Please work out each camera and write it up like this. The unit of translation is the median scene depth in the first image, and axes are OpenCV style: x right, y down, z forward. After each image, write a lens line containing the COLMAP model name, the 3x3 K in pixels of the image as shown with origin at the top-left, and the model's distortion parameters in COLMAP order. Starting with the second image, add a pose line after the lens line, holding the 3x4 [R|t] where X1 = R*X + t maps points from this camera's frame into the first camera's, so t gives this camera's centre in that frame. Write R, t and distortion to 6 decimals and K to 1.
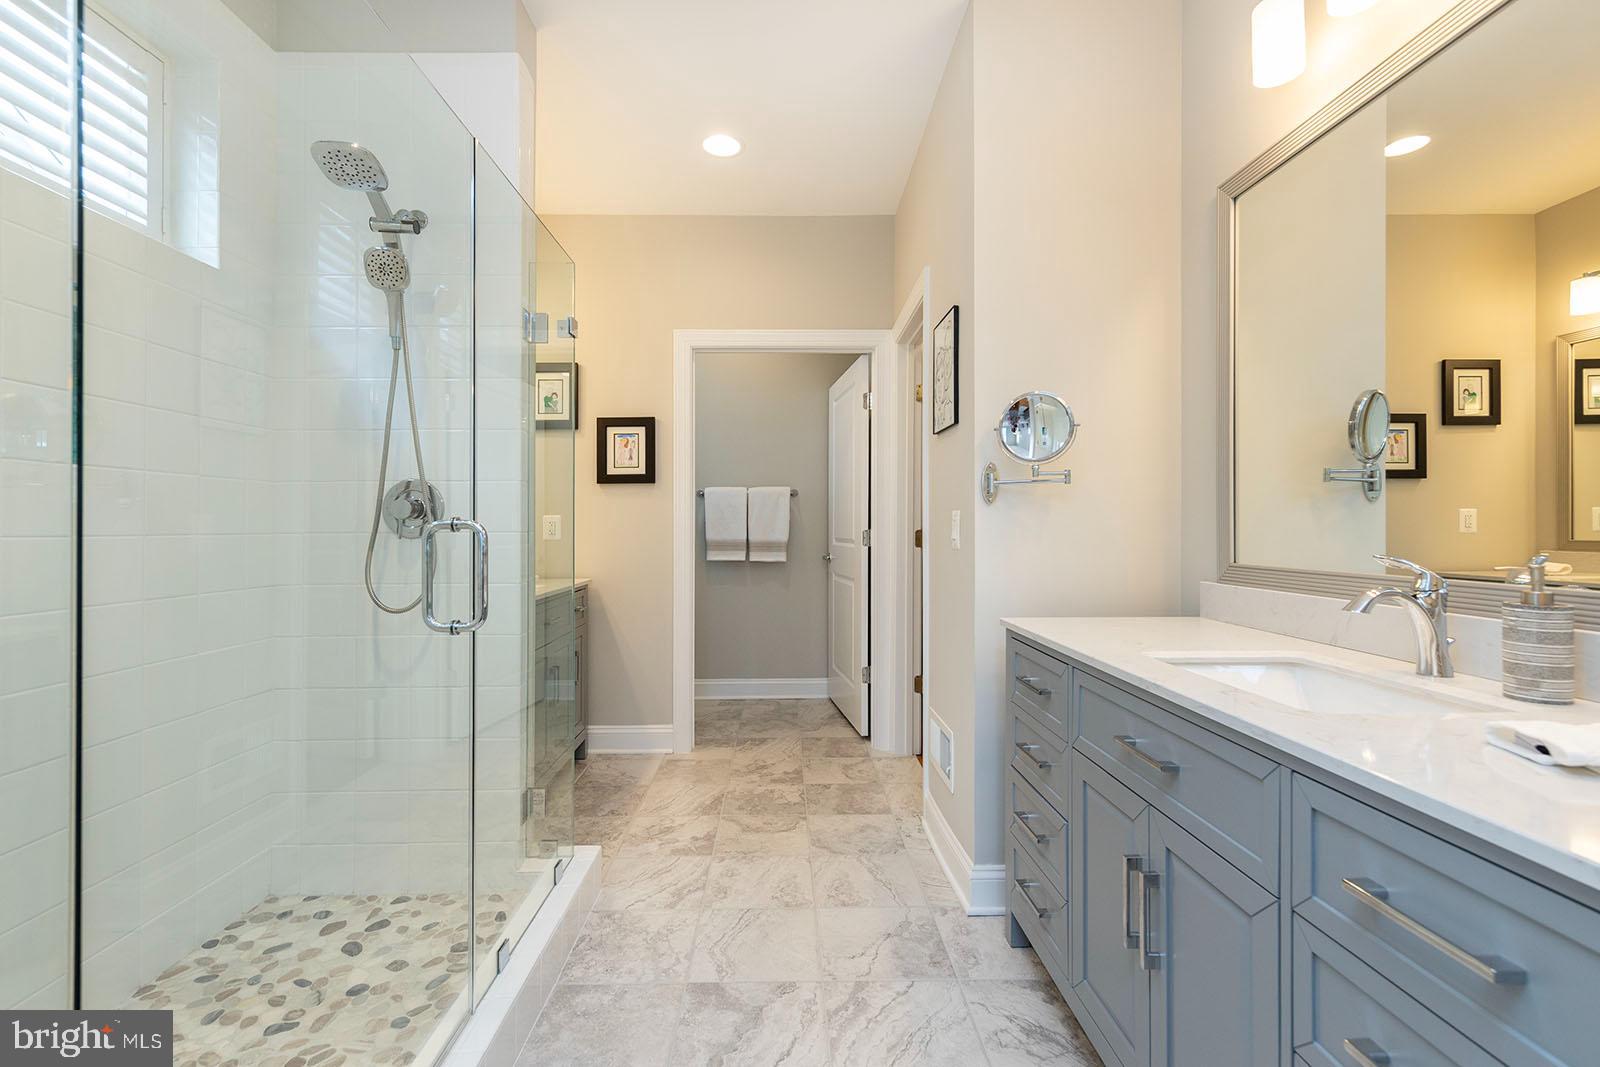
lens RADIAL K [[692.8, 0, 763.7], [0, 692.8, 527.8], [0, 0, 1]] dist [0.006498, -0.001975]
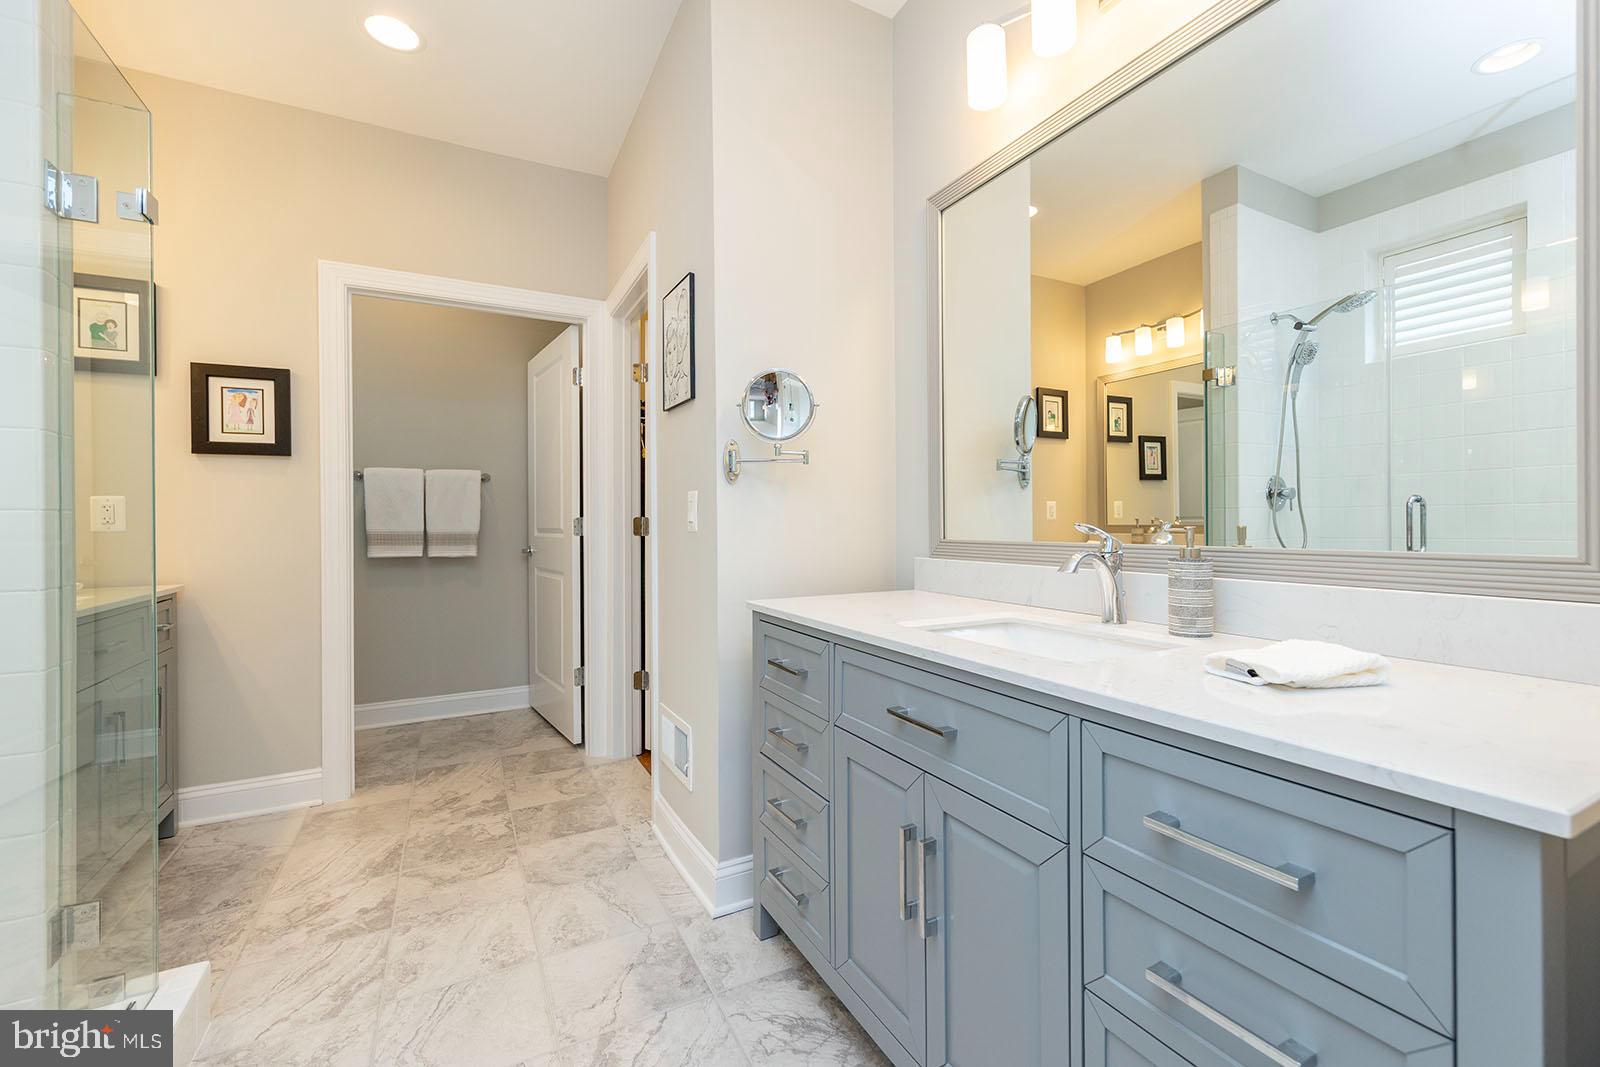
lens RADIAL K [[692.8, 0, 806.2], [0, 692.8, 527.4], [0, 0, 1]] dist [0.006498, -0.001975]
pose [[0.881388, -0.005798, 0.472358, -0.034803], [0.003021, 0.999973, 0.006637, 0.020477], [-0.472384, -0.004423, 0.881382, 0.105810]]
